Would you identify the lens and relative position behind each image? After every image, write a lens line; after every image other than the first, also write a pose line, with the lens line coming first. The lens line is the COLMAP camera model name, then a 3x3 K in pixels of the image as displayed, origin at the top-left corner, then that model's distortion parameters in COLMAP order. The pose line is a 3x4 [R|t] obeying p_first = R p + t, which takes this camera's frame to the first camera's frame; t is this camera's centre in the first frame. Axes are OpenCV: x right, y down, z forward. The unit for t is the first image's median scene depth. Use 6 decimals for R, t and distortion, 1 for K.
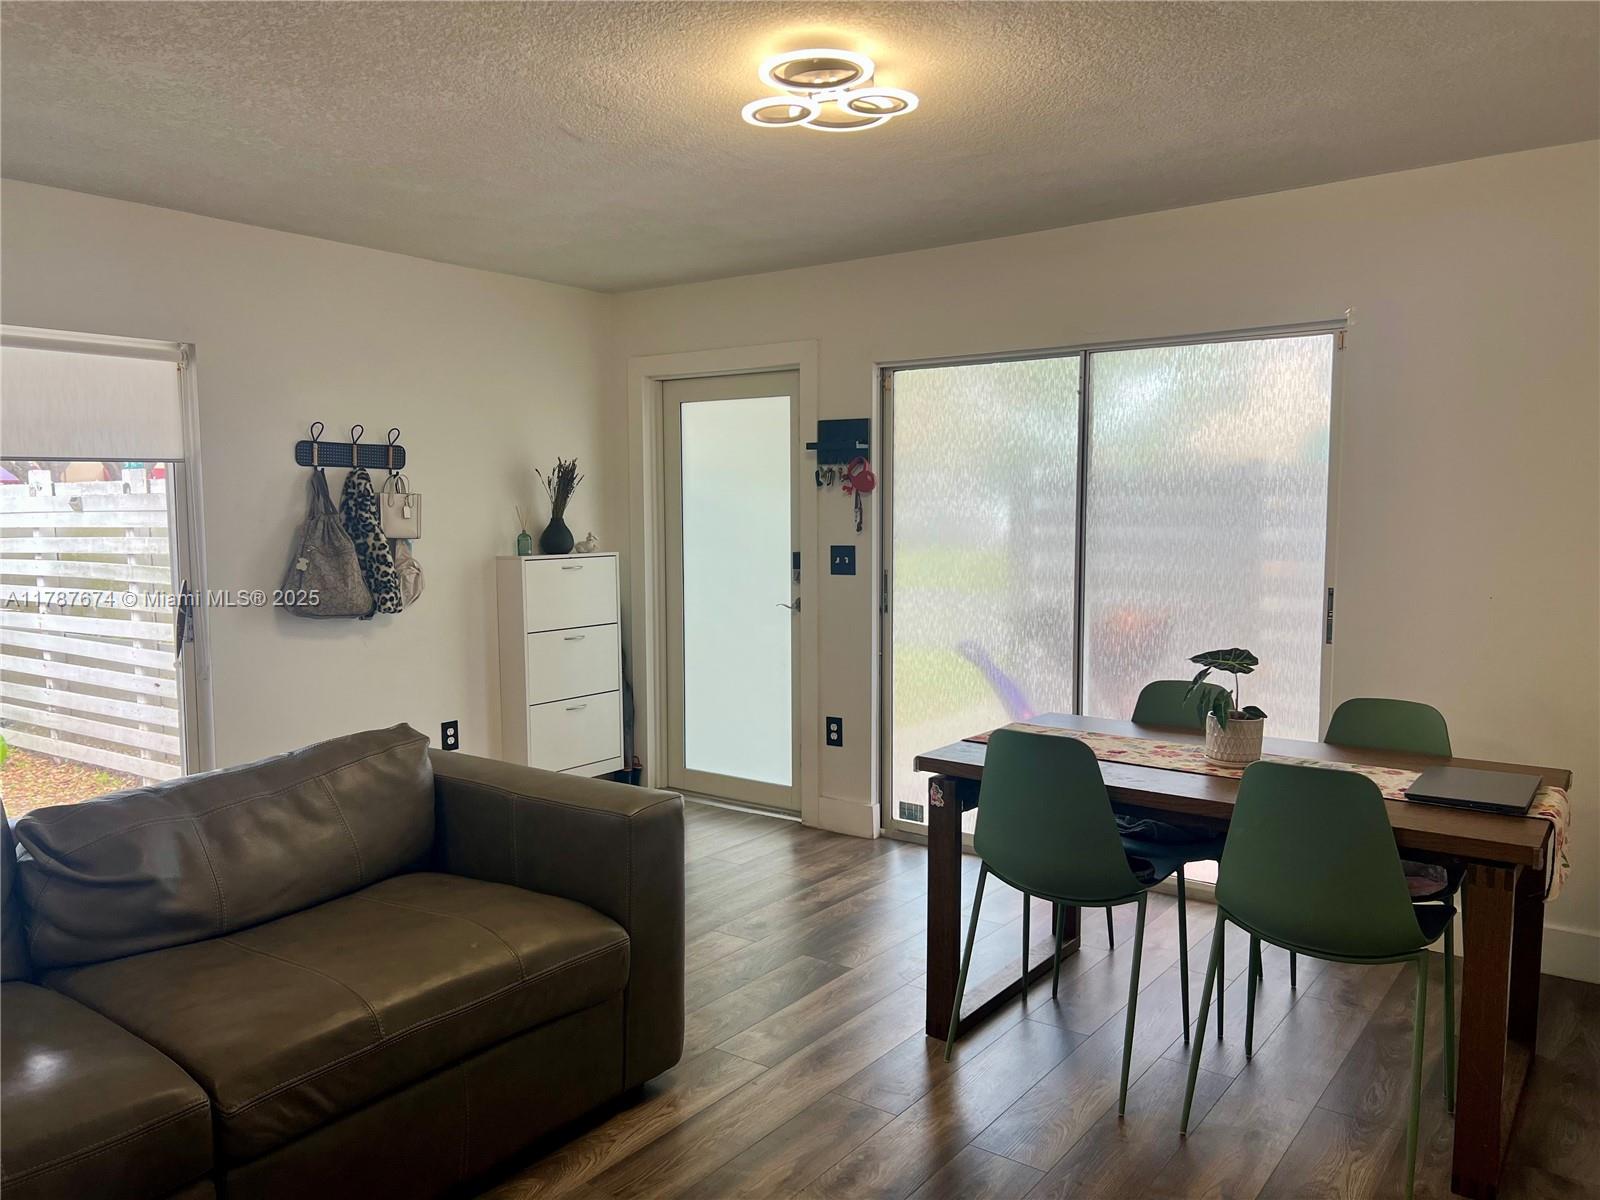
lens RADIAL K [[1194.5, 0, 790.2], [0, 1194.5, 610.6], [0, 0, 1]] dist [0.052478, -0.044650]
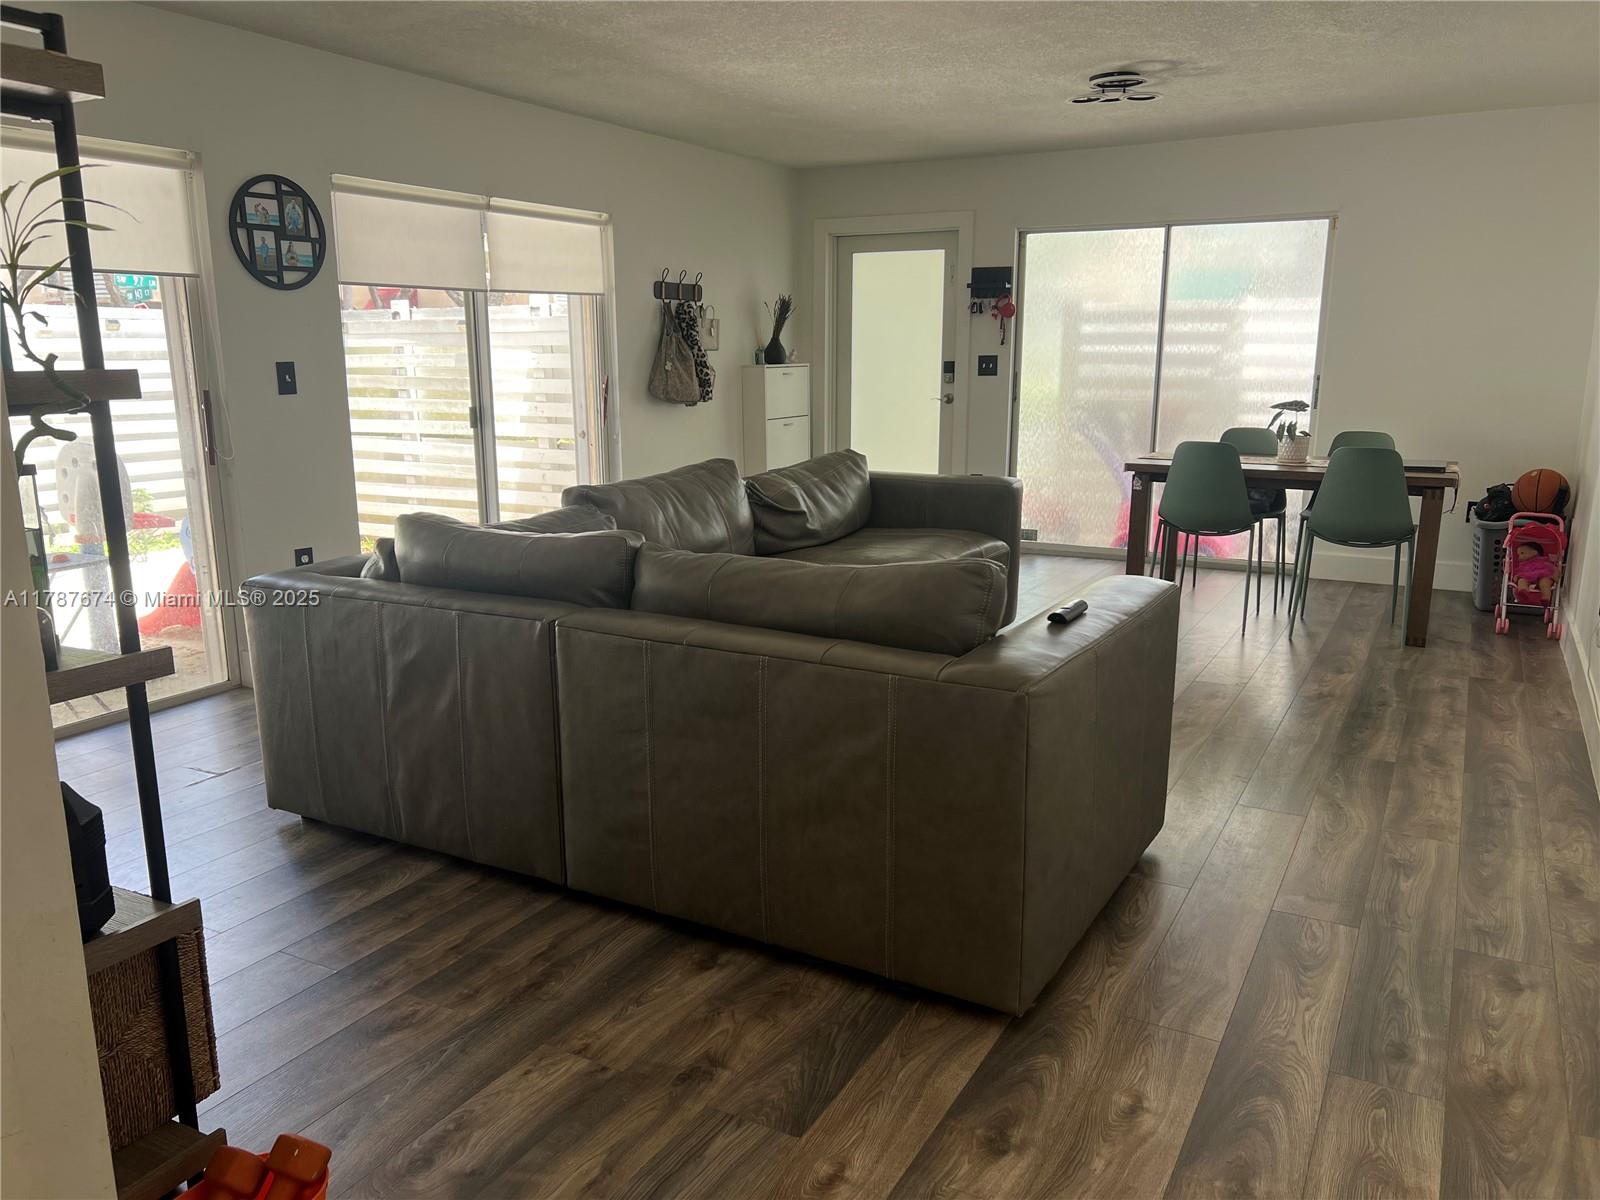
lens RADIAL K [[1194.5, 0, 811.3], [0, 1194.5, 599.0], [0, 0, 1]] dist [0.052478, -0.044650]
pose [[0.990475, -0.029101, 0.134583, -0.383391], [0.012428, 0.992316, 0.123103, 0.059745], [-0.137131, -0.120258, 0.983226, -0.464322]]
